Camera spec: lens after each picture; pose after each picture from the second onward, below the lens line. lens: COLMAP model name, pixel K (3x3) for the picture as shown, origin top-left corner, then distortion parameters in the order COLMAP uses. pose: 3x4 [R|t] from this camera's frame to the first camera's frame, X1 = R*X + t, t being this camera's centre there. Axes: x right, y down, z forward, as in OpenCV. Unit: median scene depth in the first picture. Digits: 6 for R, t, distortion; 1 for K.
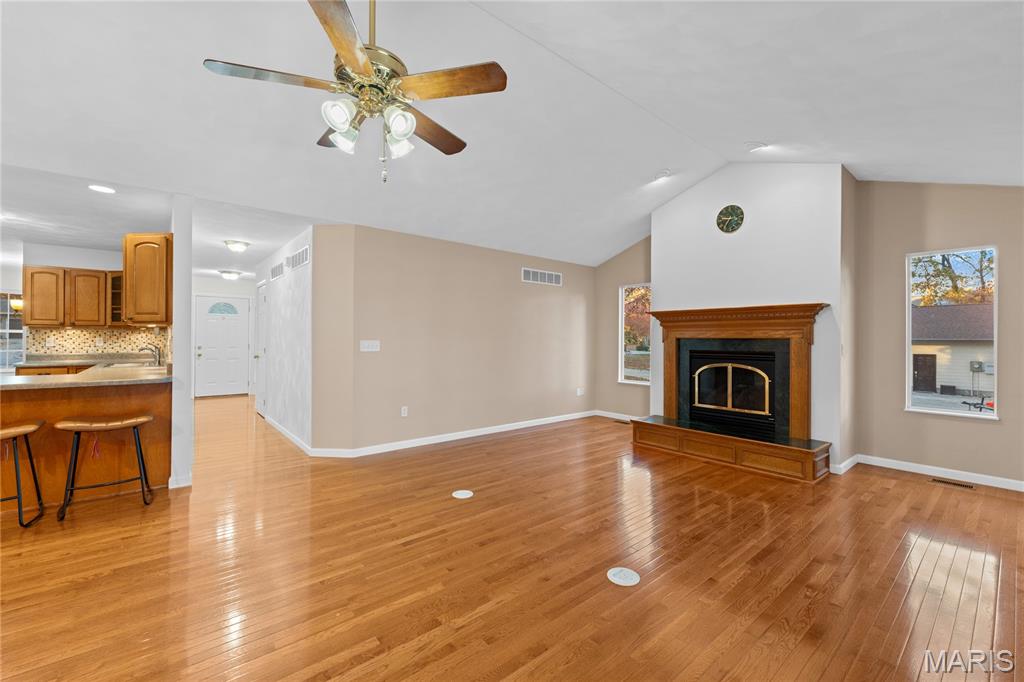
lens RADIAL K [[422.5, 0, 512.0], [0, 422.5, 337.1], [0, 0, 1]] dist [0.000532, -0.000019]
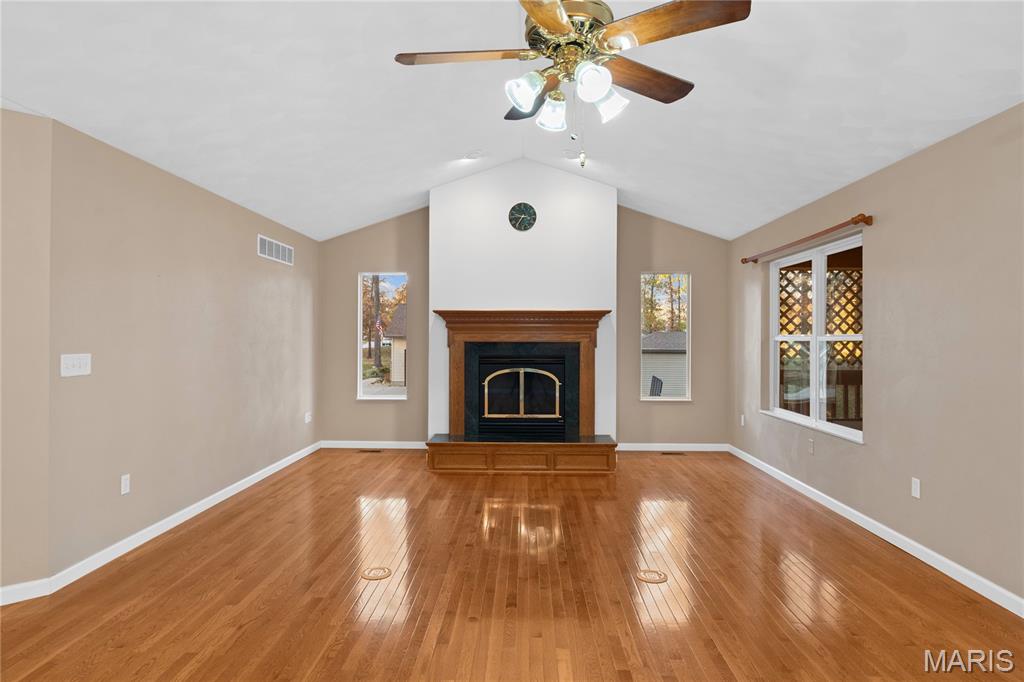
lens RADIAL K [[588.3, 0, 512.2], [0, 588.3, 334.4], [0, 0, 1]] dist [0.005569, 0.001274]
pose [[0.661225, -0.000195, 0.750188, -0.504536], [-0.000960, 0.999999, 0.001106, -0.015818], [-0.750187, -0.001452, 0.661224, 0.140544]]
